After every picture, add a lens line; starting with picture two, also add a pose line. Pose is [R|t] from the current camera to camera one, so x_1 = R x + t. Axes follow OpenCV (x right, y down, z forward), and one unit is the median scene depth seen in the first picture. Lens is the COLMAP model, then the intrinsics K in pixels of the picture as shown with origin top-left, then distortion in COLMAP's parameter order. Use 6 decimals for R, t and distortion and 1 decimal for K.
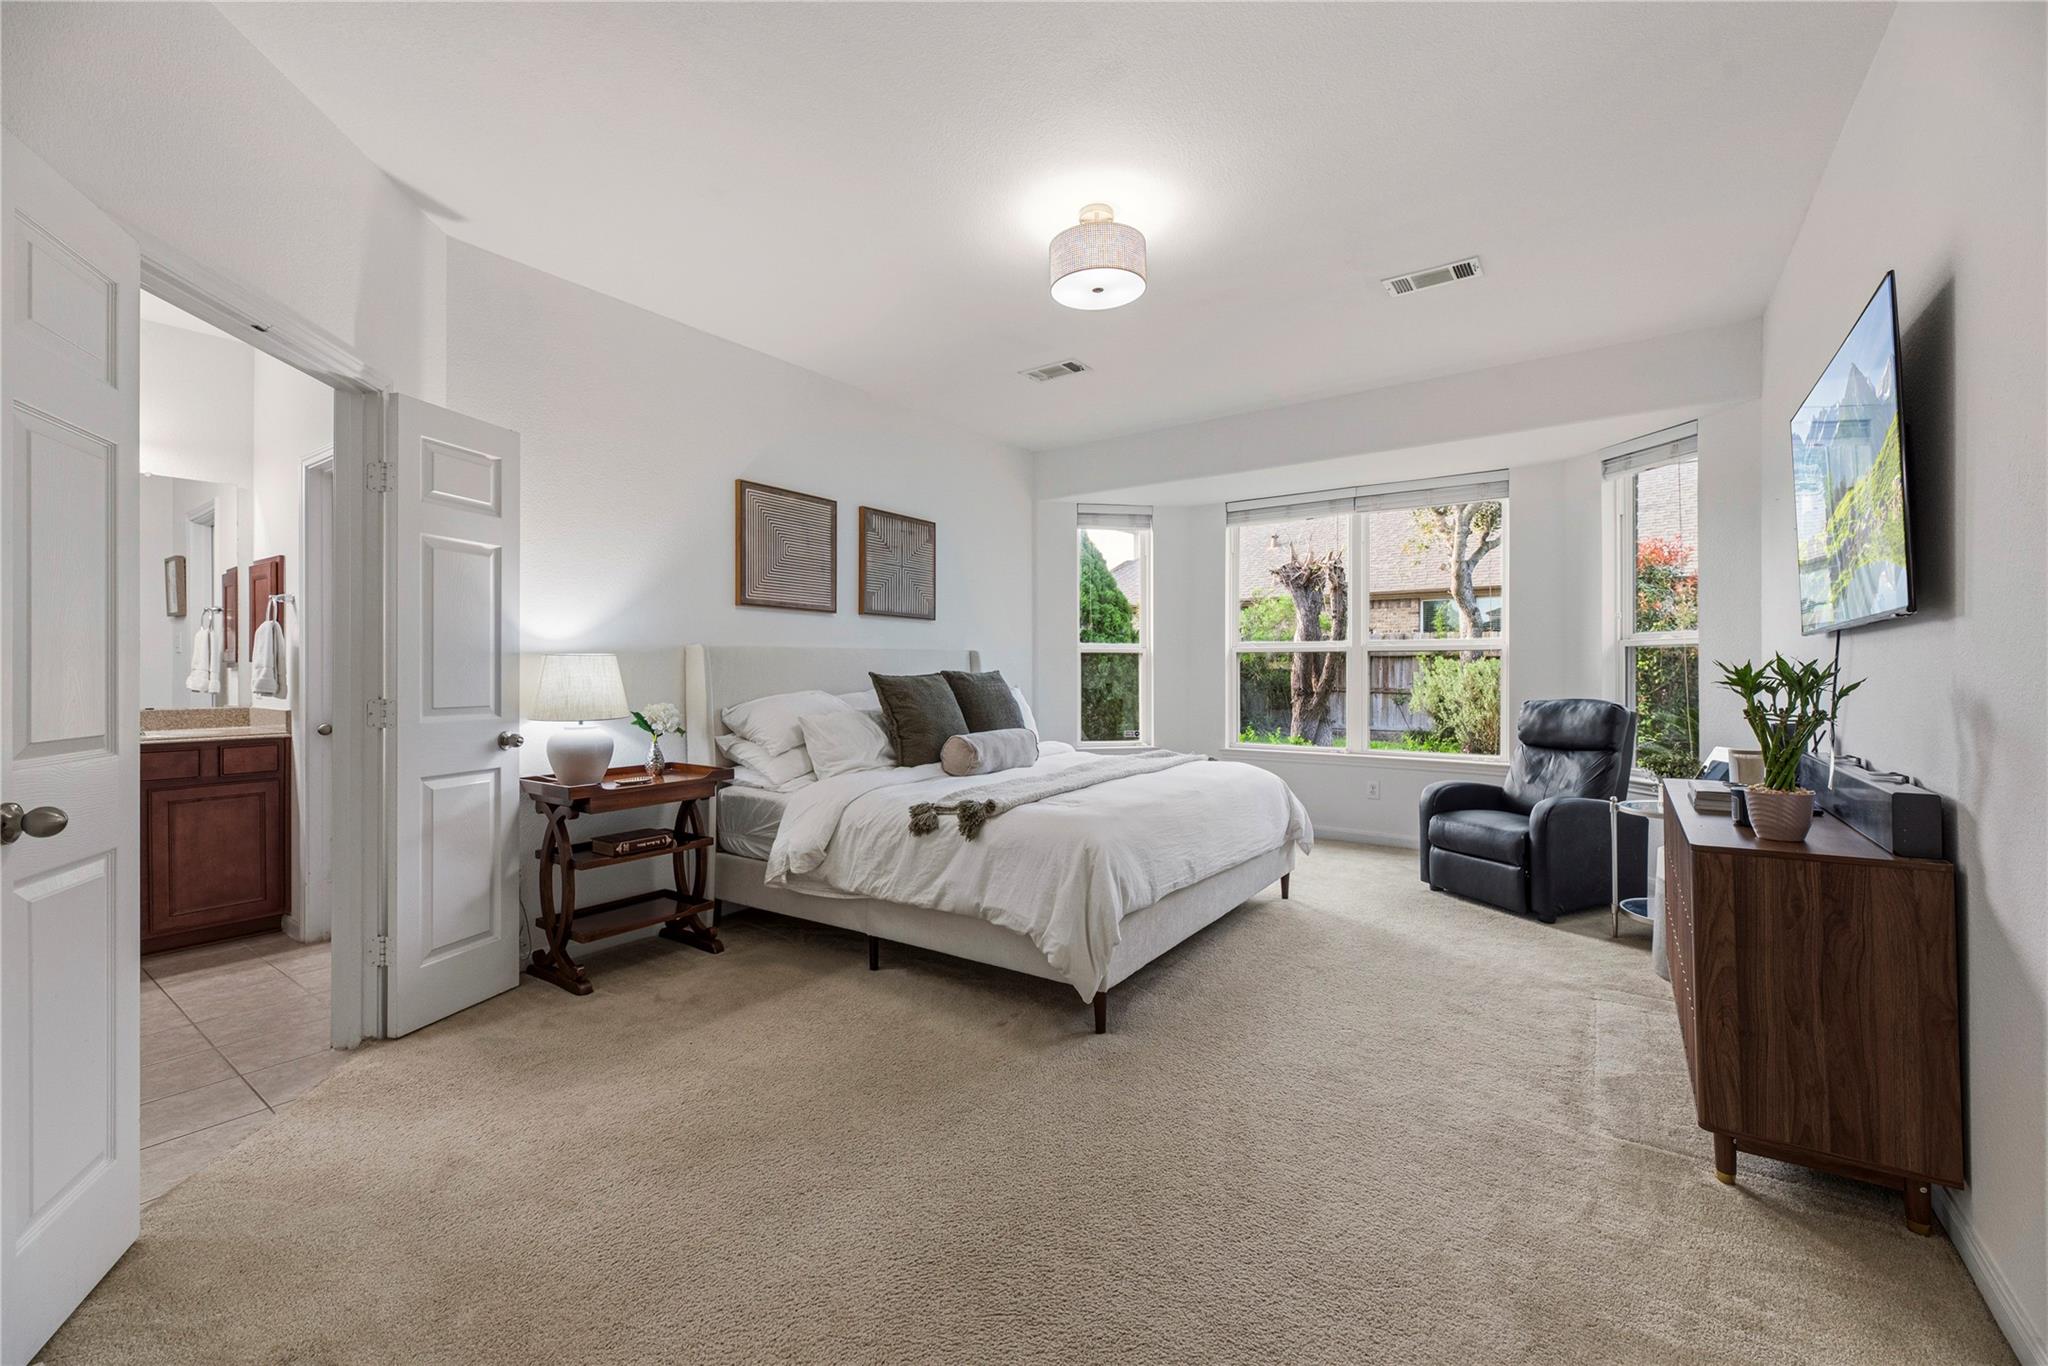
lens RADIAL K [[832.2, 0, 1031.3], [0, 832.2, 669.0], [0, 0, 1]] dist [0.002719, -0.001575]
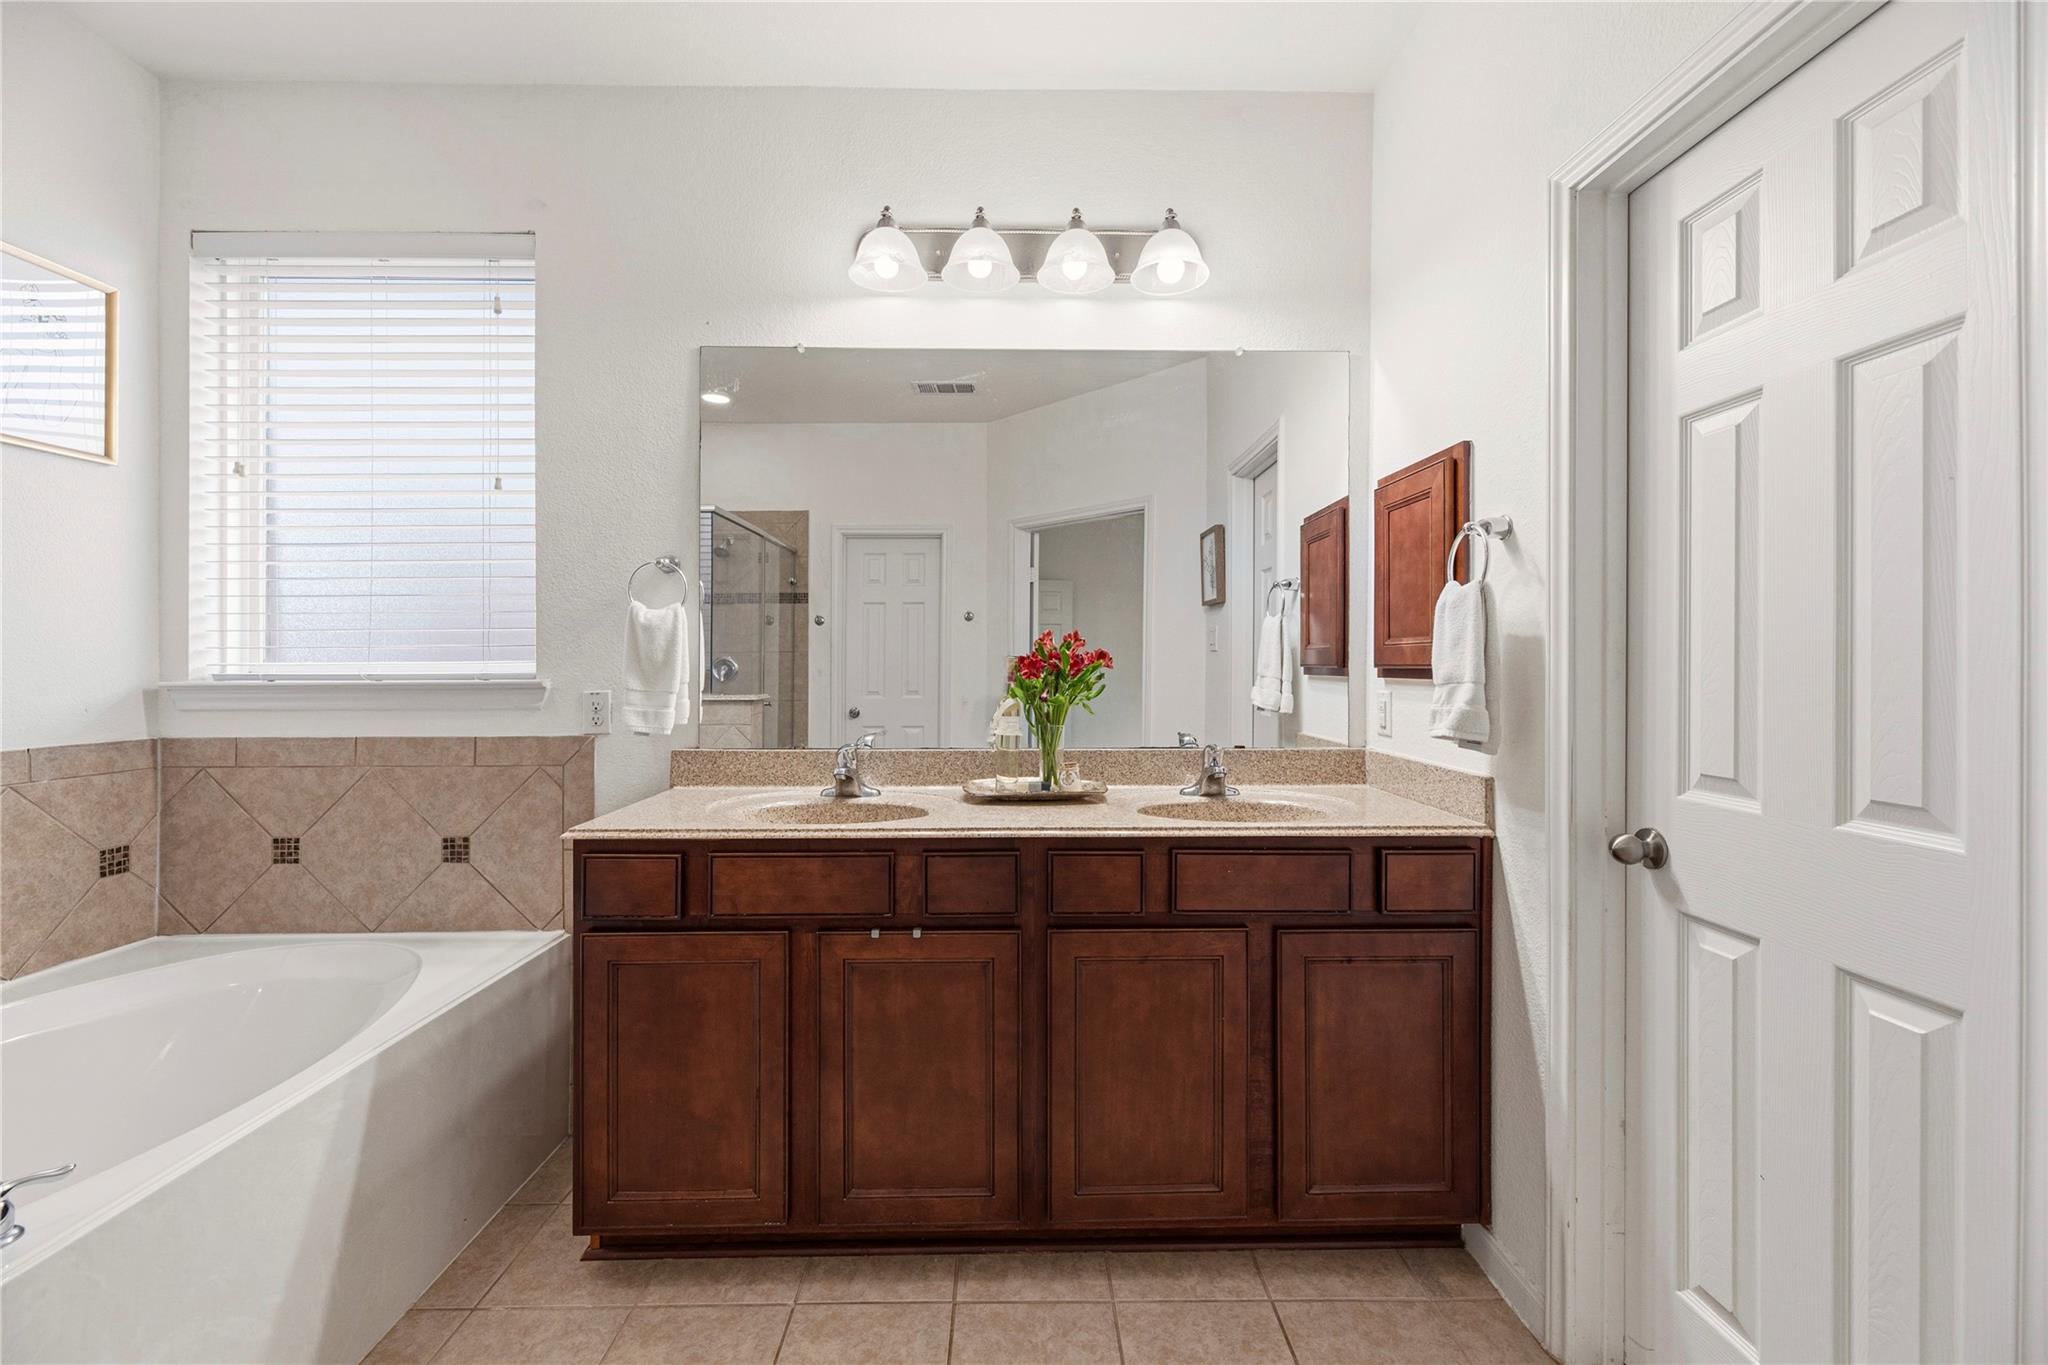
lens RADIAL K [[832.2, 0, 1024.4], [0, 832.2, 662.1], [0, 0, 1]] dist [0.002719, -0.001575]
pose [[0.597979, 0.002306, -0.801509, -0.682002], [-0.003528, 0.999994, 0.000245, -0.012152], [0.801504, 0.002681, 0.597983, 0.528586]]
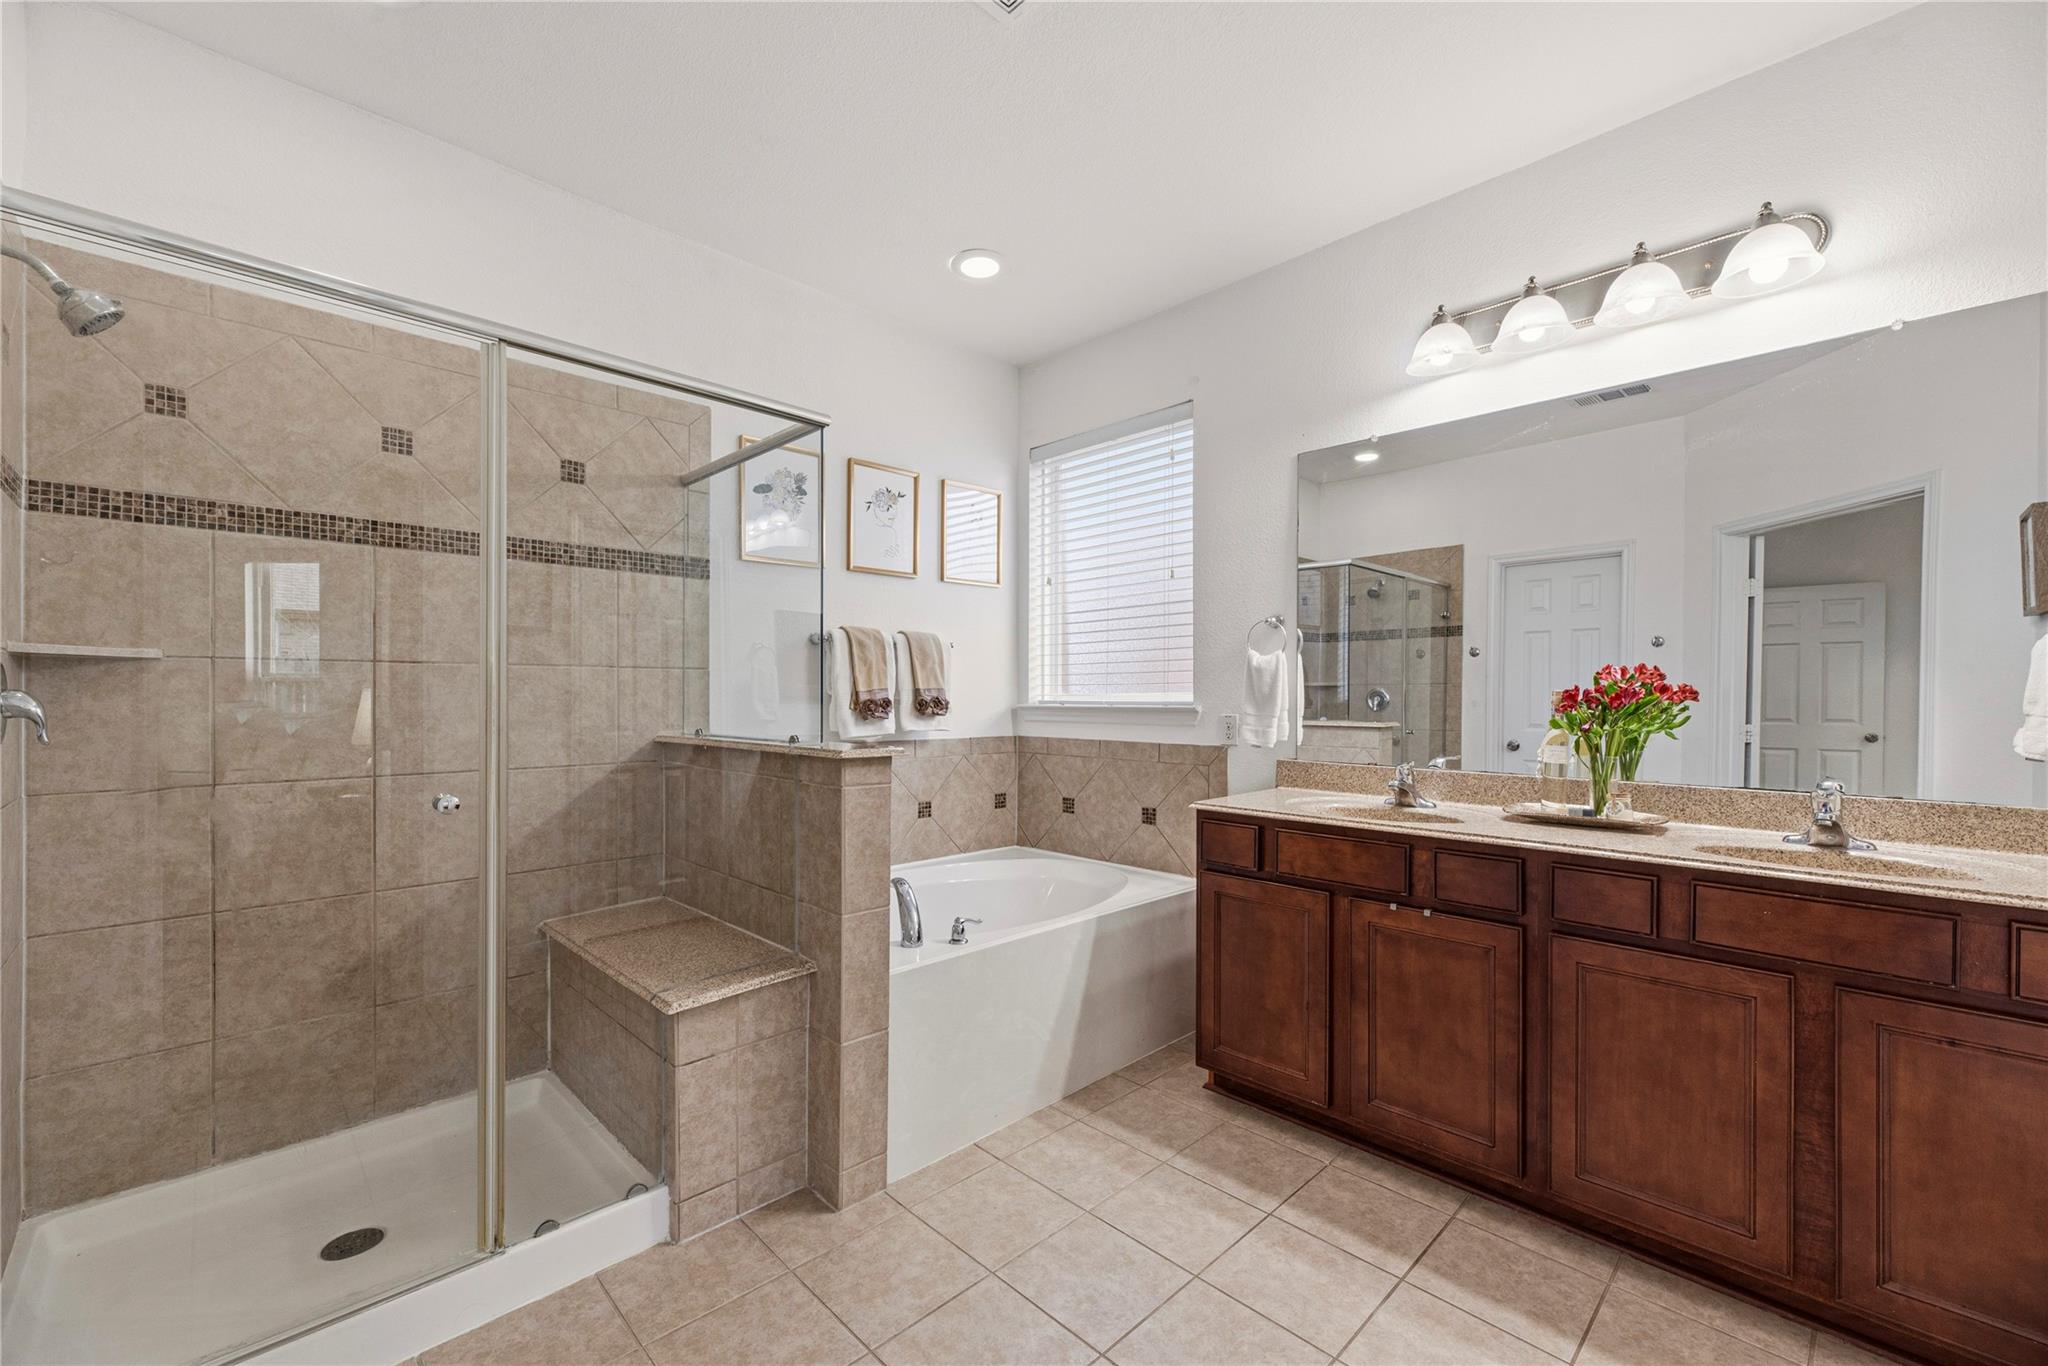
lens RADIAL K [[832.2, 0, 1013.0], [0, 832.2, 694.1], [0, 0, 1]] dist [0.002719, -0.001575]
pose [[-0.183065, 0.004822, -0.983089, -0.478065], [-0.002499, 0.999982, 0.005370, -0.014809], [0.983098, 0.003440, -0.183050, 0.578889]]
